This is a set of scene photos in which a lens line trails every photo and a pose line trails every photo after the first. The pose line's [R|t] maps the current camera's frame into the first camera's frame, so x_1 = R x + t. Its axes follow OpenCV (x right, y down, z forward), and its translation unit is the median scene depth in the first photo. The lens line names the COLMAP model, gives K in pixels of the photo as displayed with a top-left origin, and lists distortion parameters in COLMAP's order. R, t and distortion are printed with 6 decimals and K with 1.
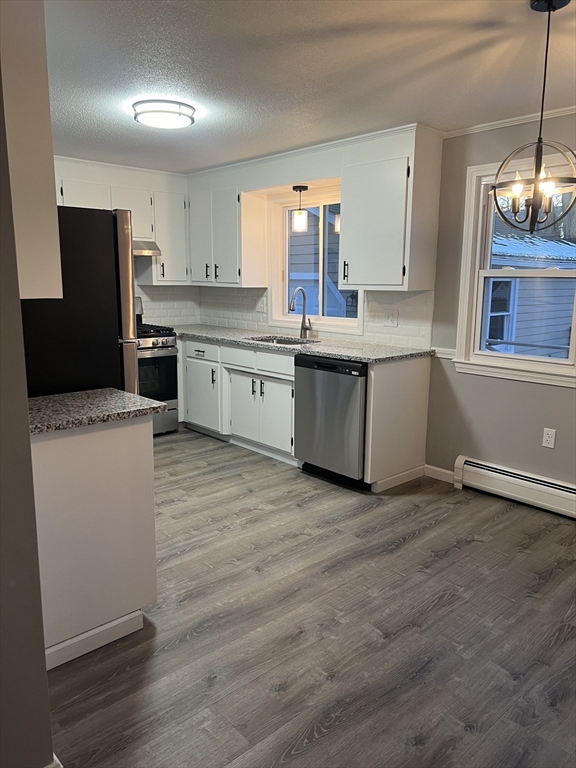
lens RADIAL K [[574.0, 0, 290.5], [0, 574.0, 386.1], [0, 0, 1]] dist [0.052975, -0.059523]
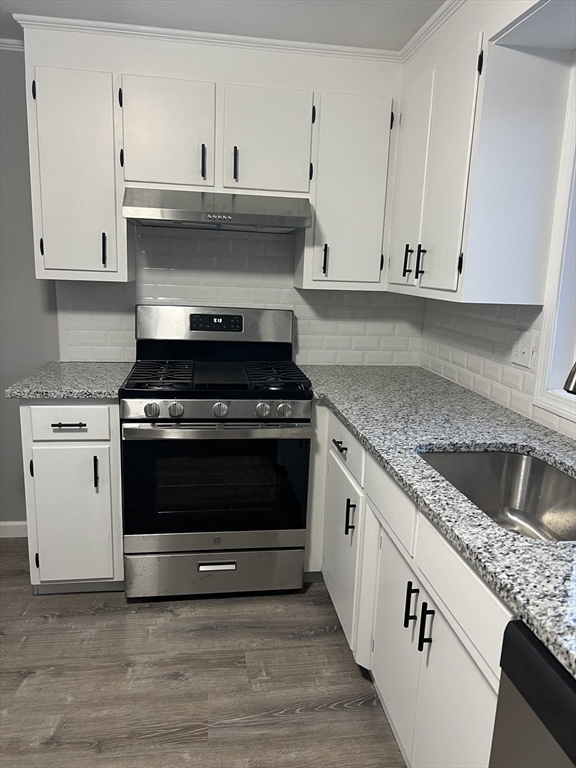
lens RADIAL K [[574.0, 0, 291.6], [0, 574.0, 388.5], [0, 0, 1]] dist [0.052975, -0.059523]
pose [[0.823441, 0.136832, -0.550655, 0.056771], [-0.134728, 0.989883, 0.044504, -0.159228], [0.551174, 0.037542, 0.833545, 0.841142]]
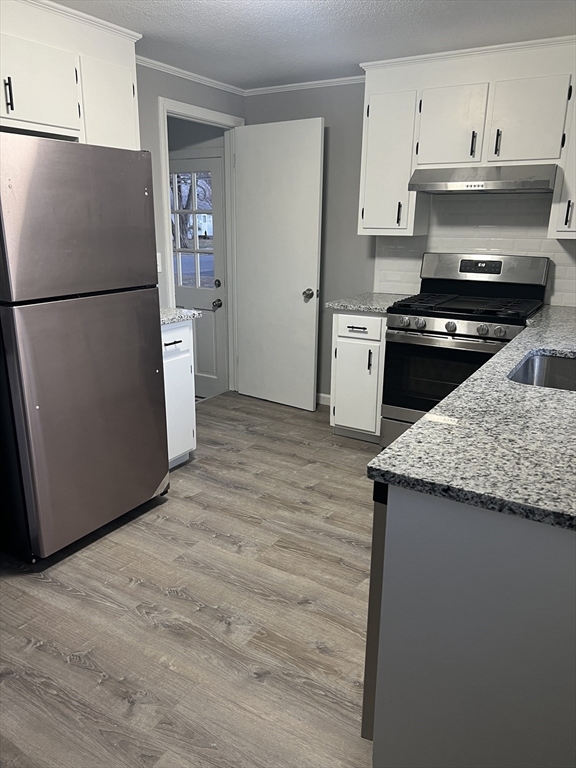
lens RADIAL K [[574.0, 0, 278.9], [0, 574.0, 388.0], [0, 0, 1]] dist [0.052975, -0.059523]
pose [[0.262841, 0.264342, -0.927921, 0.426872], [-0.183797, 0.957843, 0.220804, -0.154351], [0.947171, 0.112513, 0.300346, 0.816424]]
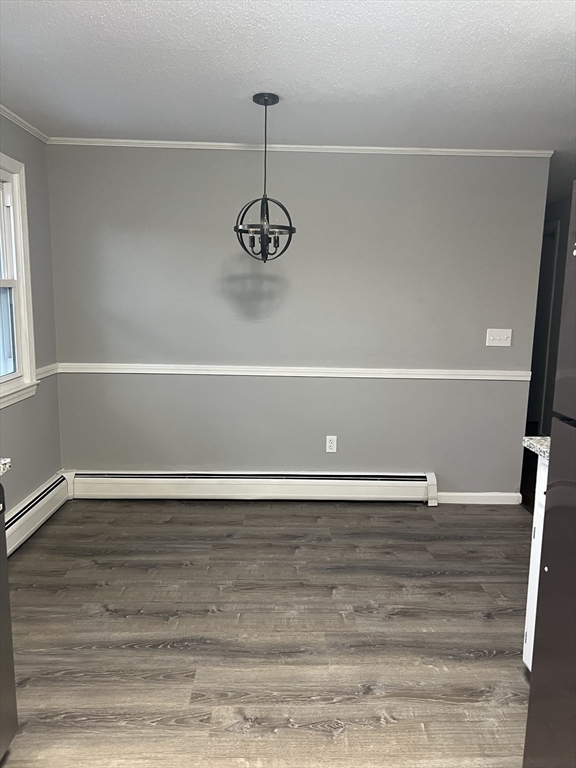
lens RADIAL K [[574.0, 0, 290.5], [0, 574.0, 383.8], [0, 0, 1]] dist [0.052975, -0.059523]
pose [[-0.751025, -0.122396, 0.648830, -0.319891], [0.098321, 0.950981, 0.293202, -0.218205], [-0.652912, 0.283996, -0.702177, 1.134360]]
